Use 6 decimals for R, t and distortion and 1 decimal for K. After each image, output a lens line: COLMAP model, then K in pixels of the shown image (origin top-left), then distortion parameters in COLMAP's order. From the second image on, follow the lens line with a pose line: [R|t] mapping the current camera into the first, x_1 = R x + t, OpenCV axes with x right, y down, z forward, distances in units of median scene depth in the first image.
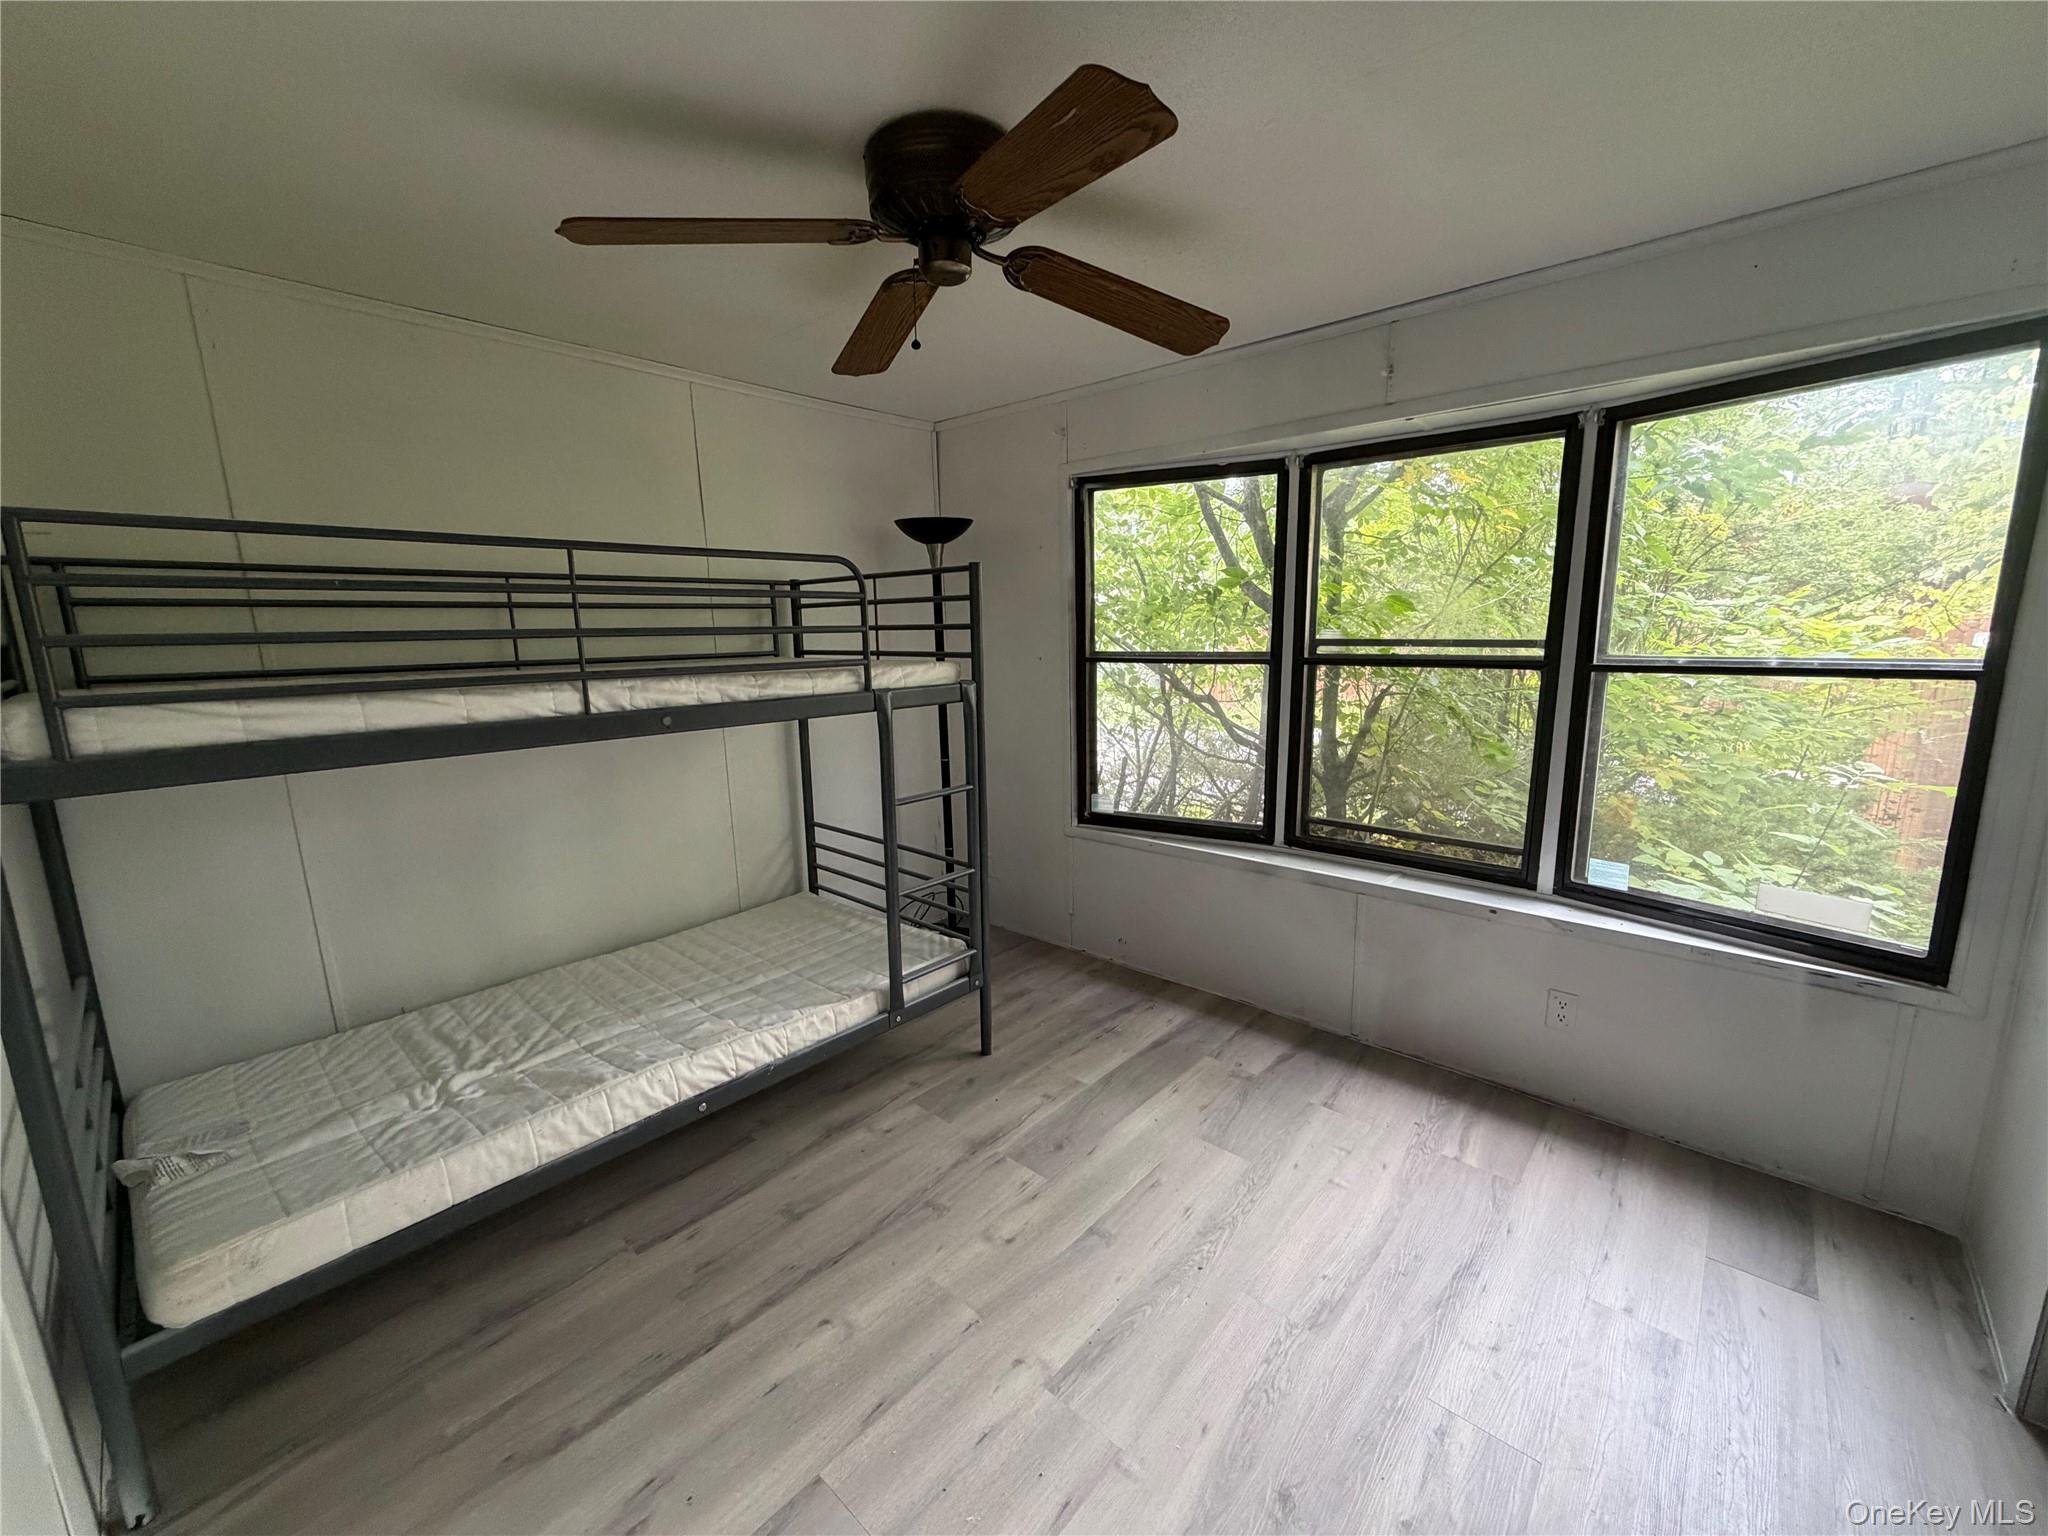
lens RADIAL K [[815.9, 0, 1014.6], [0, 815.9, 756.6], [0, 0, 1]] dist [-0.000387, 0.000237]
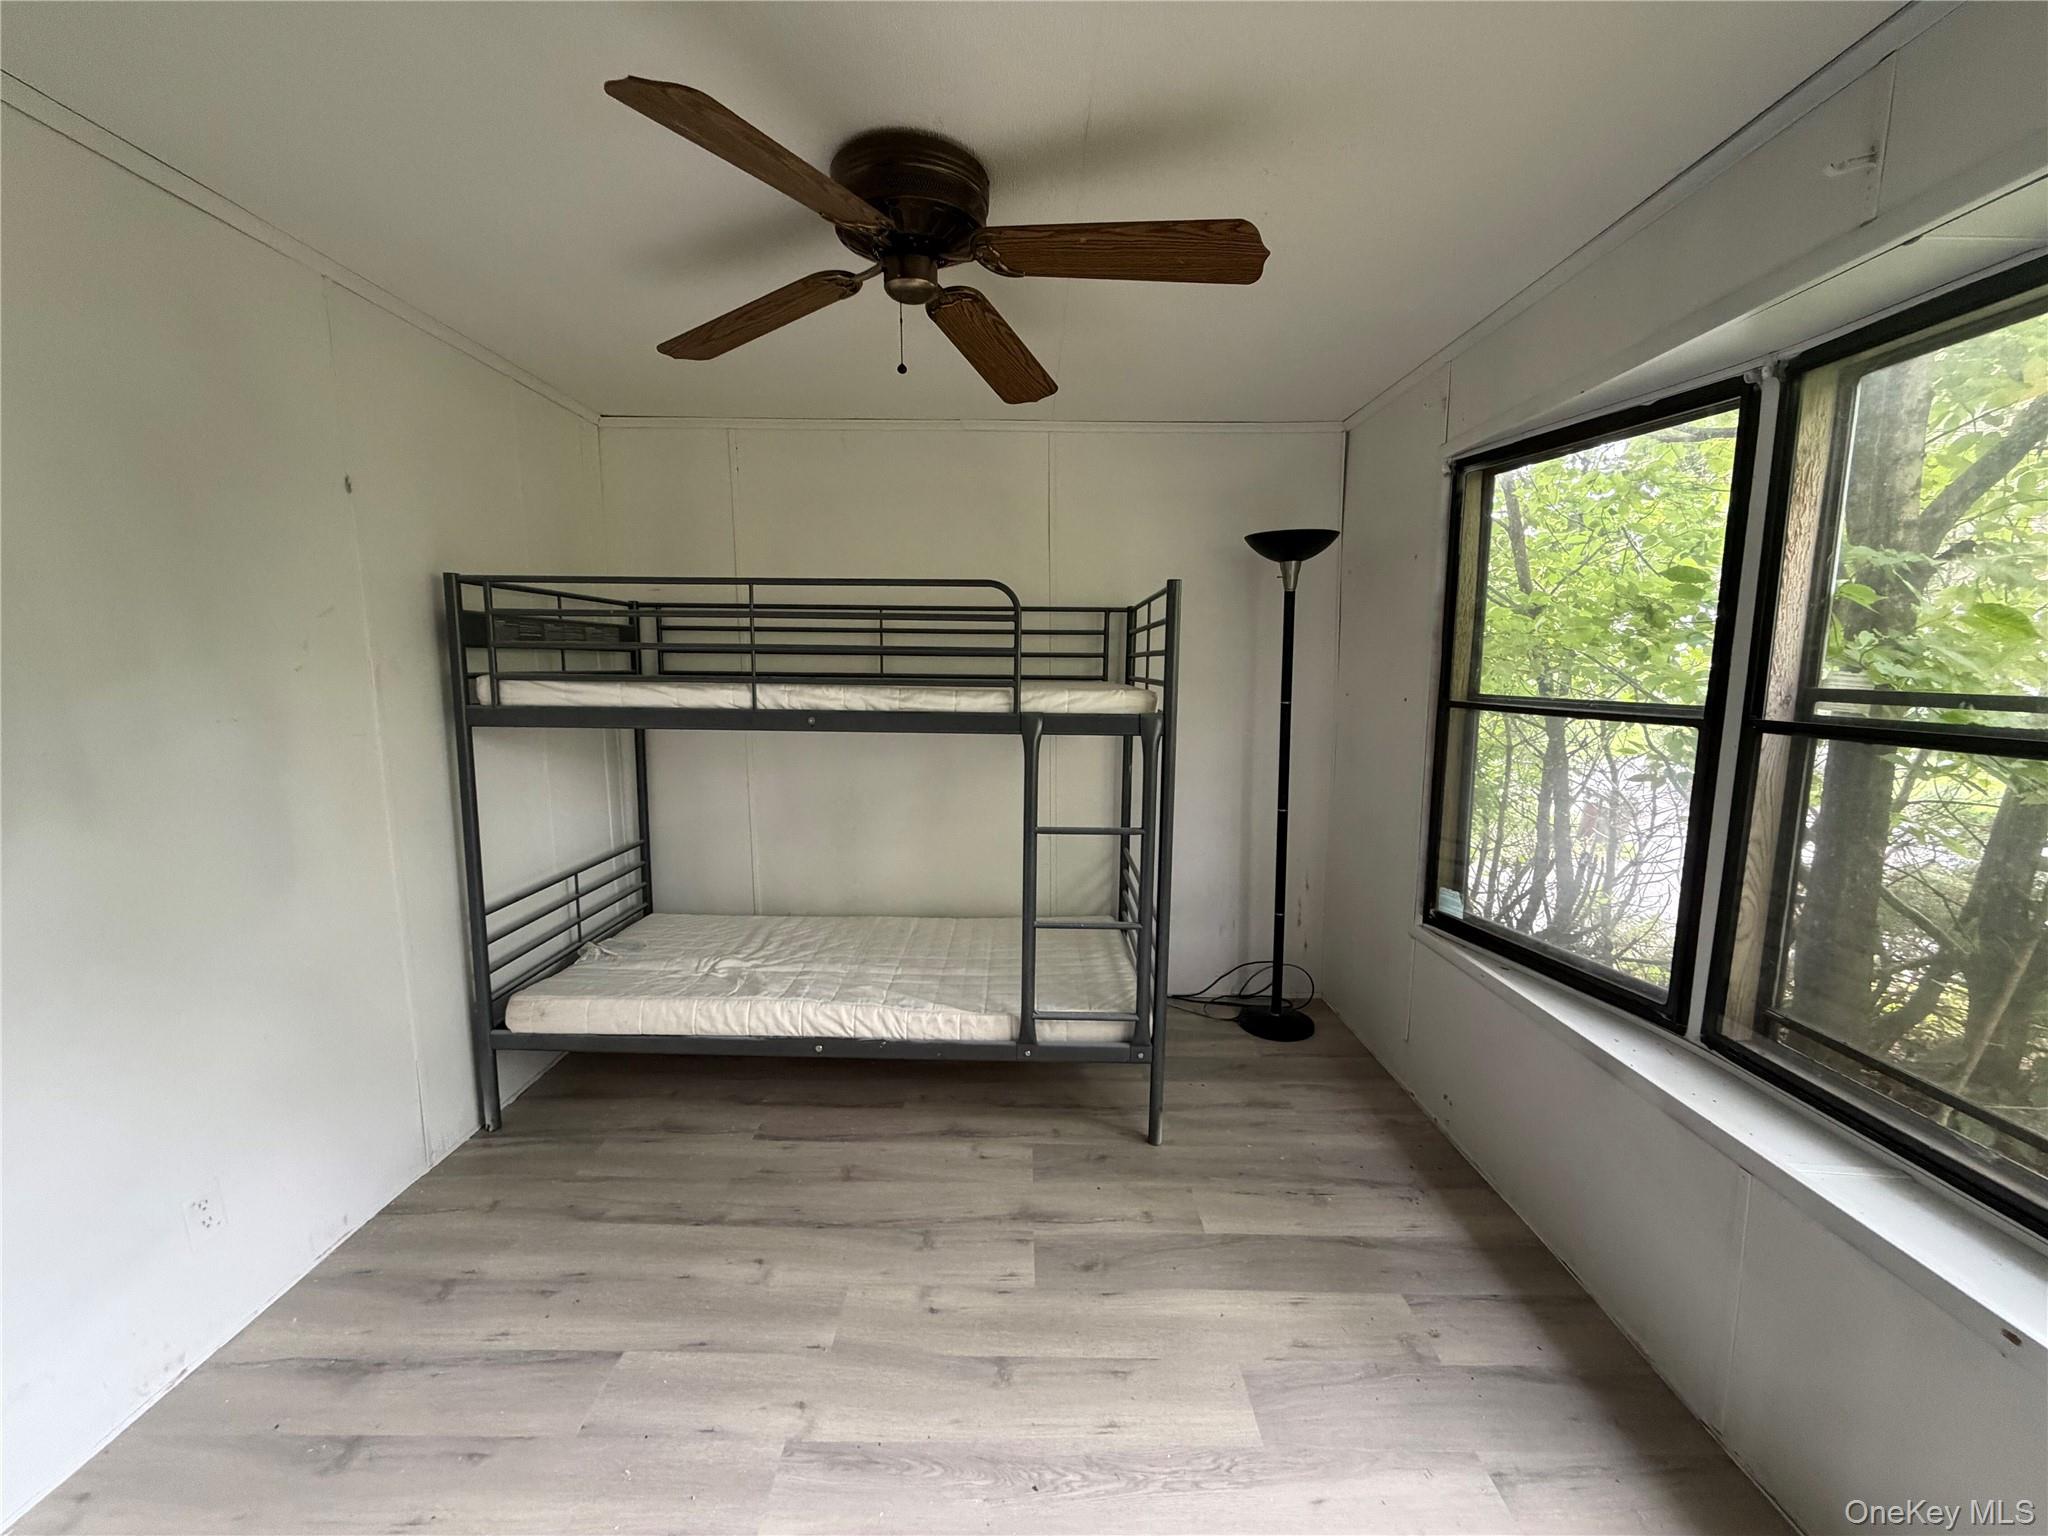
lens RADIAL K [[815.9, 0, 1030.9], [0, 815.9, 759.3], [0, 0, 1]] dist [-0.000387, 0.000237]
pose [[0.666918, 0.111956, -0.736672, 0.575918], [-0.140191, 0.989845, 0.023516, -0.050559], [0.731824, 0.087592, 0.675841, 0.344146]]
